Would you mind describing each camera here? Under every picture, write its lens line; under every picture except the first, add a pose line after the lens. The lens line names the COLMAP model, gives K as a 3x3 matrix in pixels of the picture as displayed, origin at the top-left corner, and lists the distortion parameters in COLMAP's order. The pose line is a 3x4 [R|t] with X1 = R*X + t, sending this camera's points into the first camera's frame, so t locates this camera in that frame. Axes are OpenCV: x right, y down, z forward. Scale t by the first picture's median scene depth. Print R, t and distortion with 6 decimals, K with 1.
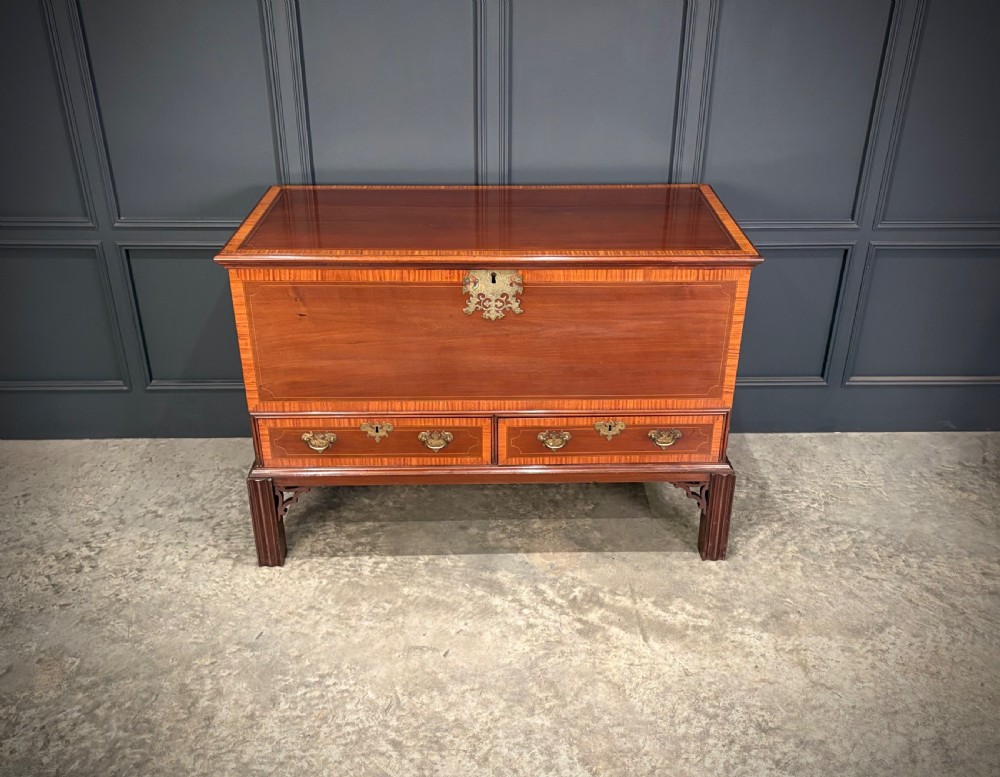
lens RADIAL K [[933.0, 0, 523.9], [0, 933.0, 383.1], [0, 0, 1]] dist [0.008872, 0.007461]
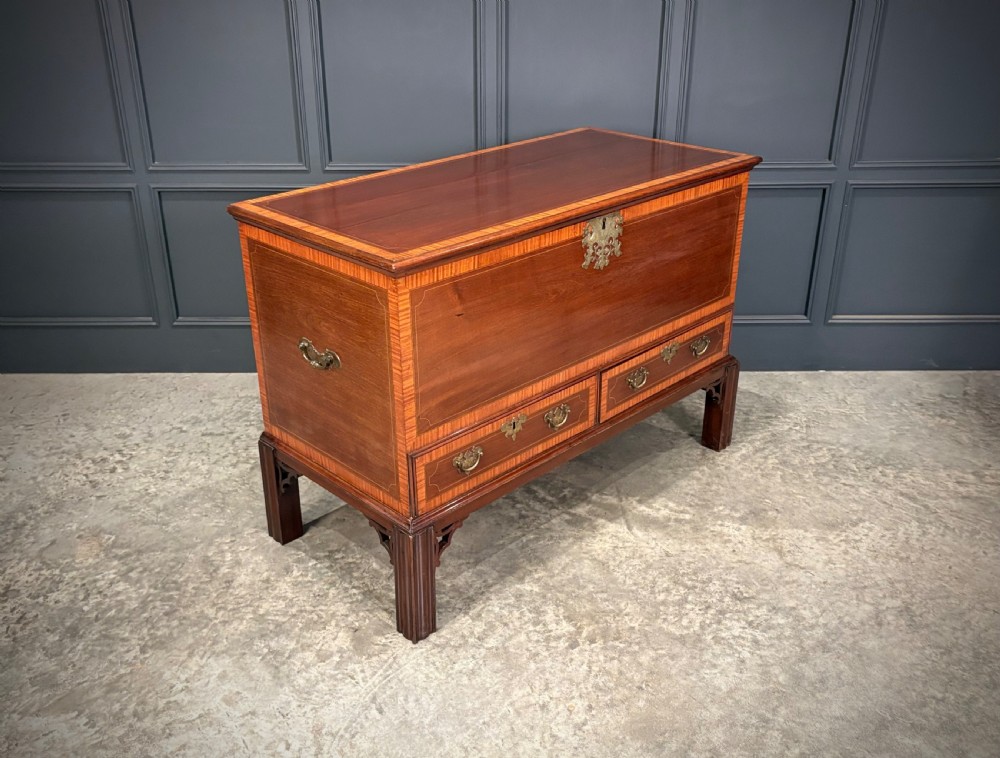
lens RADIAL K [[930.3, 0, 482.4], [0, 930.3, 374.1], [0, 0, 1]] dist [0.104405, -0.322488]
pose [[0.998585, 0.000955, -0.053168, 0.017592], [-0.003333, 0.998996, -0.044664, 0.141725], [0.053072, 0.044778, 0.997586, -0.085982]]
